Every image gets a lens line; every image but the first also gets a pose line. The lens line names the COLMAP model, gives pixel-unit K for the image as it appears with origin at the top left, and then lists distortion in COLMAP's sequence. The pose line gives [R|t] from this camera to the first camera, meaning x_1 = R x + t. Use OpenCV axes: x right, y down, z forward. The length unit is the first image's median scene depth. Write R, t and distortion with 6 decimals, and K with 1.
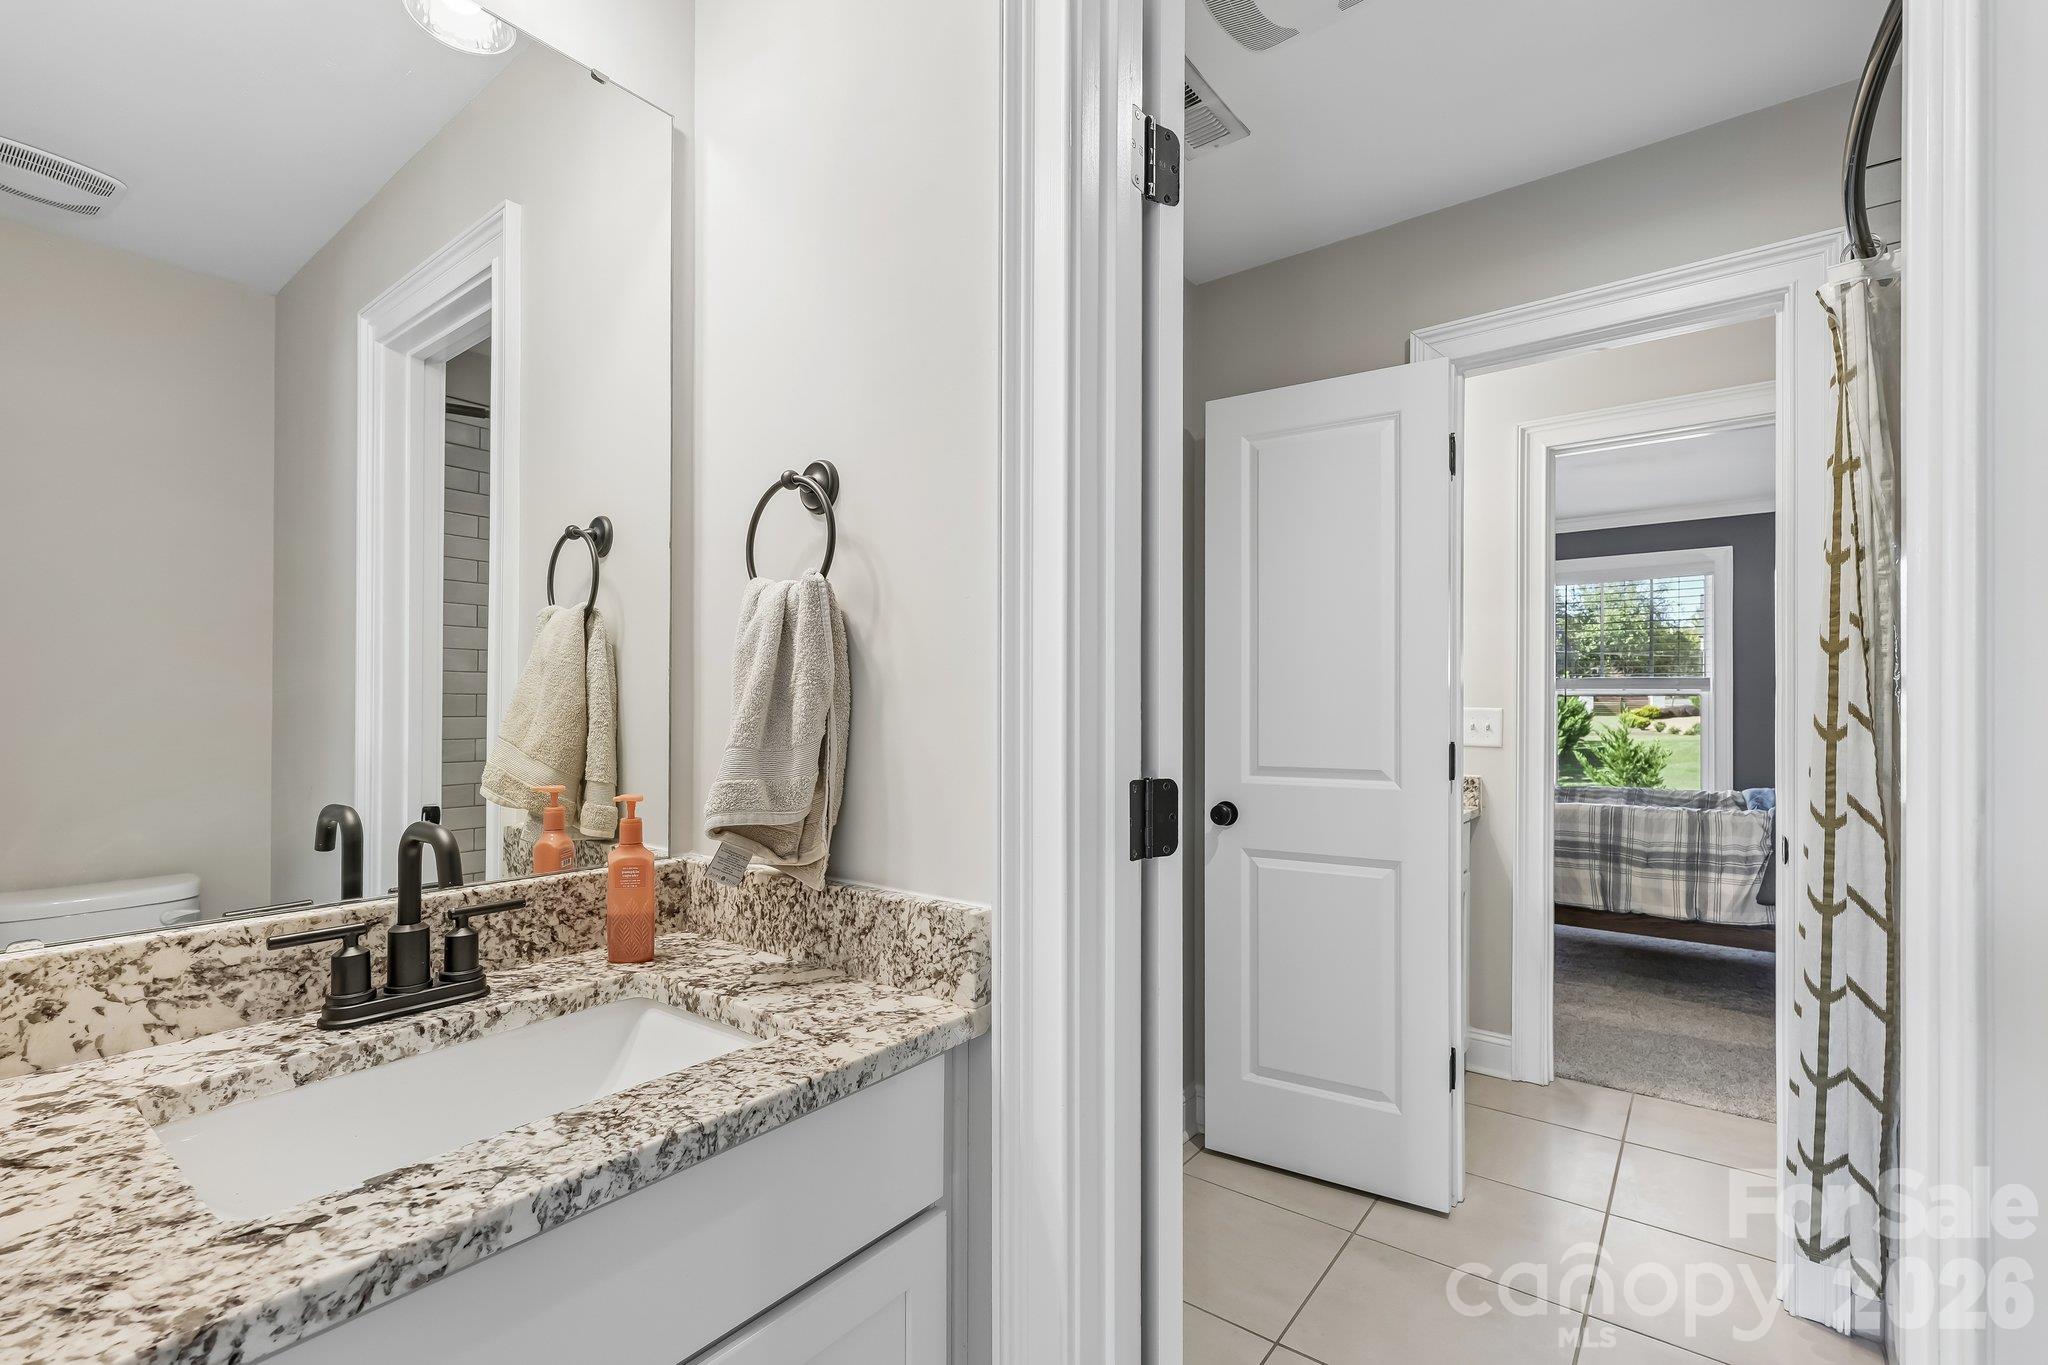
lens RADIAL K [[896.9, 0, 1016.9], [0, 896.9, 689.8], [0, 0, 1]] dist [0.000849, -0.000538]
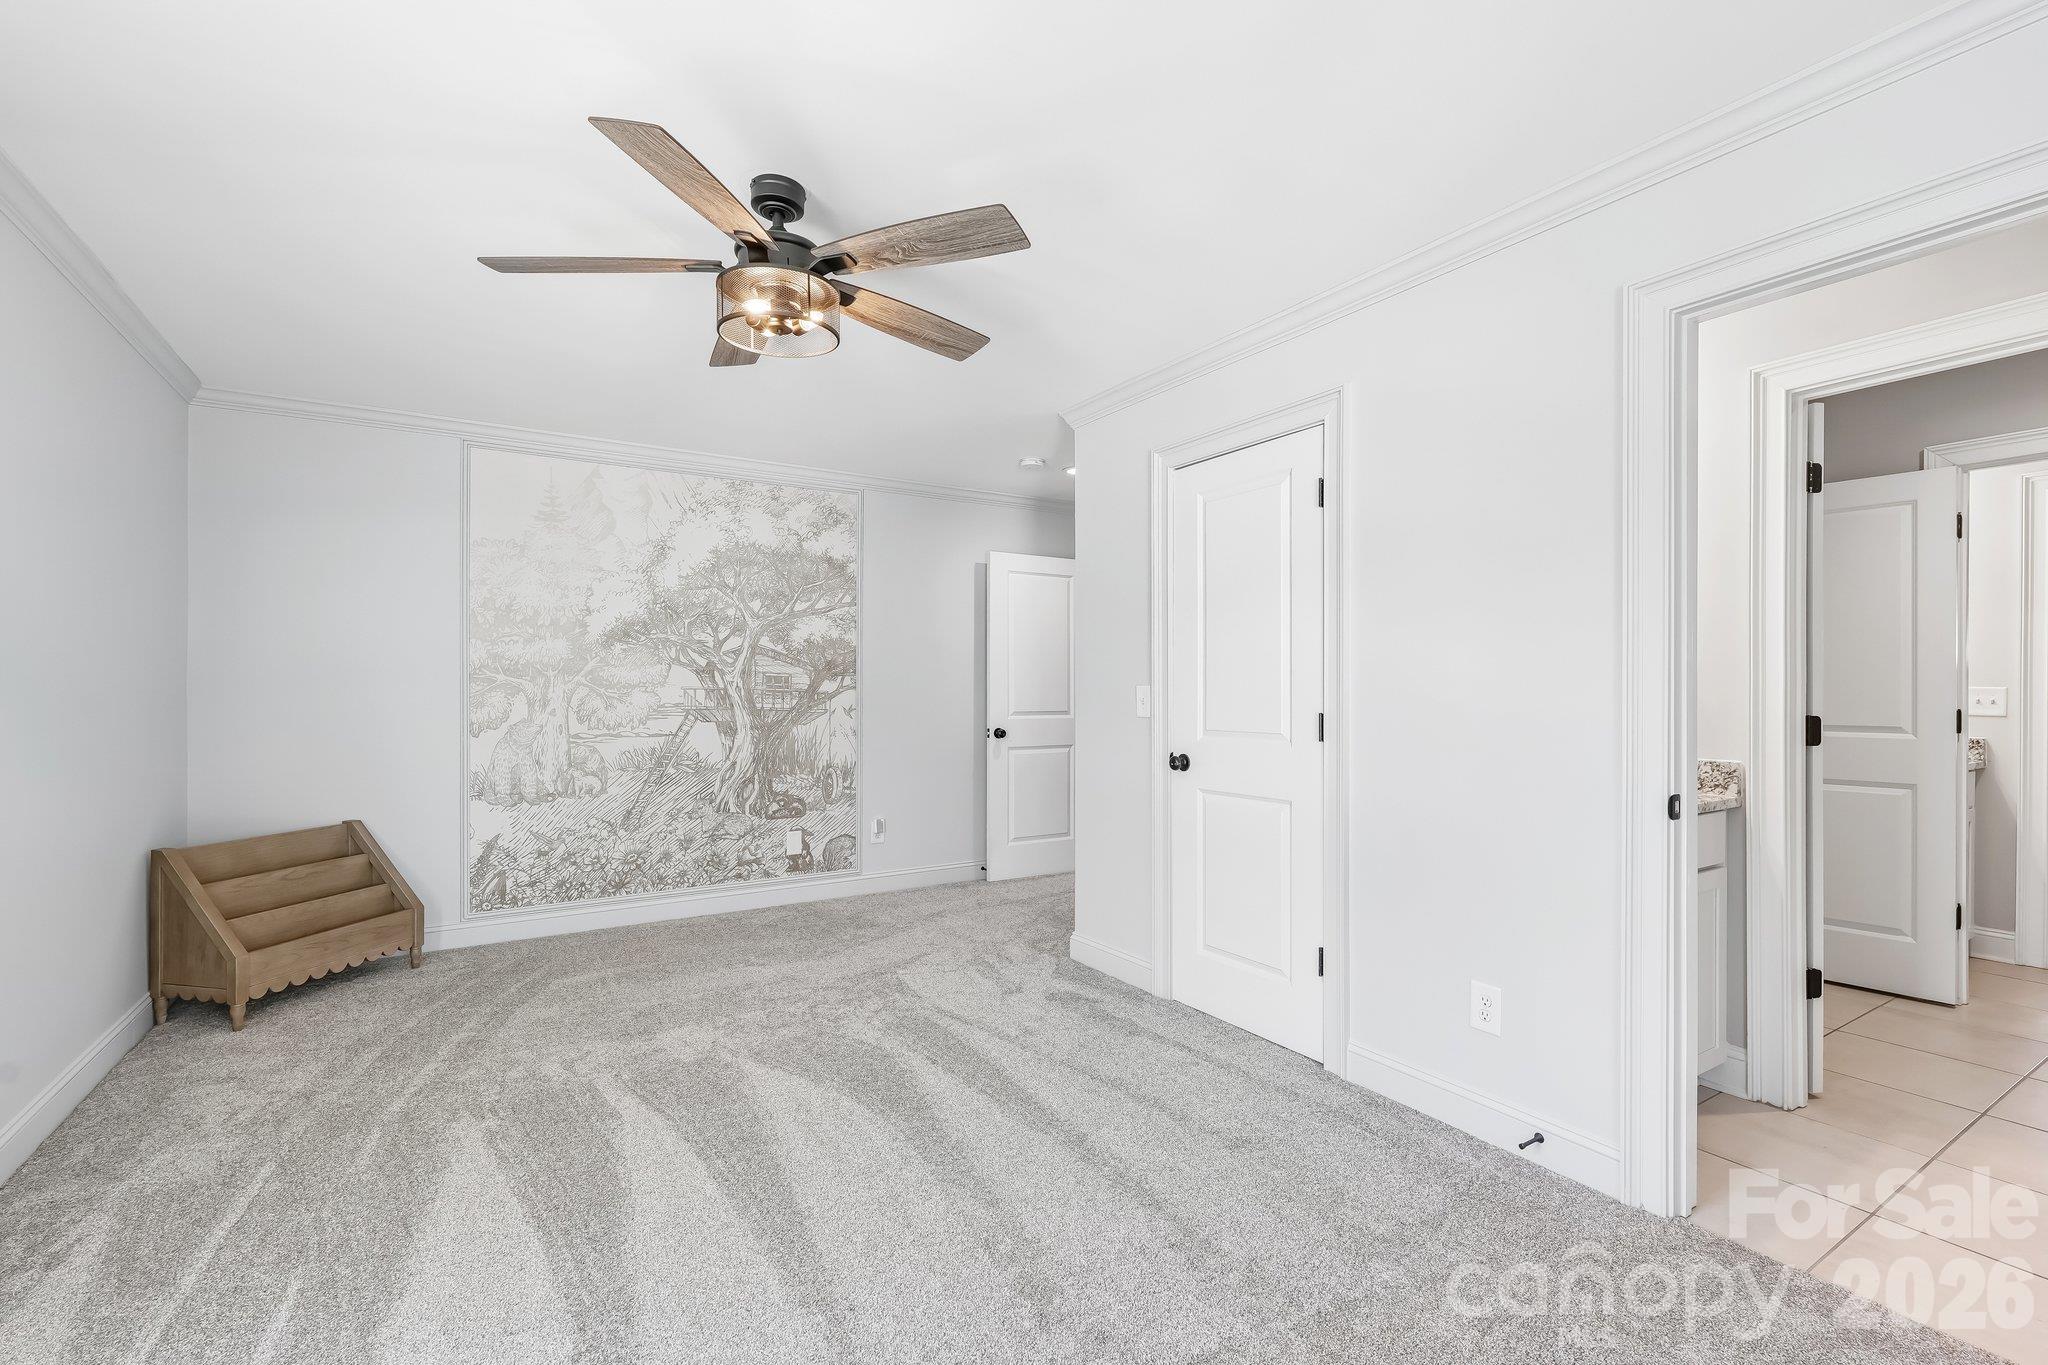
lens RADIAL K [[896.9, 0, 1016.9], [0, 896.9, 689.8], [0, 0, 1]] dist [0.000849, -0.000538]
pose [[0.937112, -0.007517, -0.348947, -0.549288], [0.013321, 0.999810, 0.014237, -0.021587], [0.348774, -0.017990, 0.937034, -1.122821]]
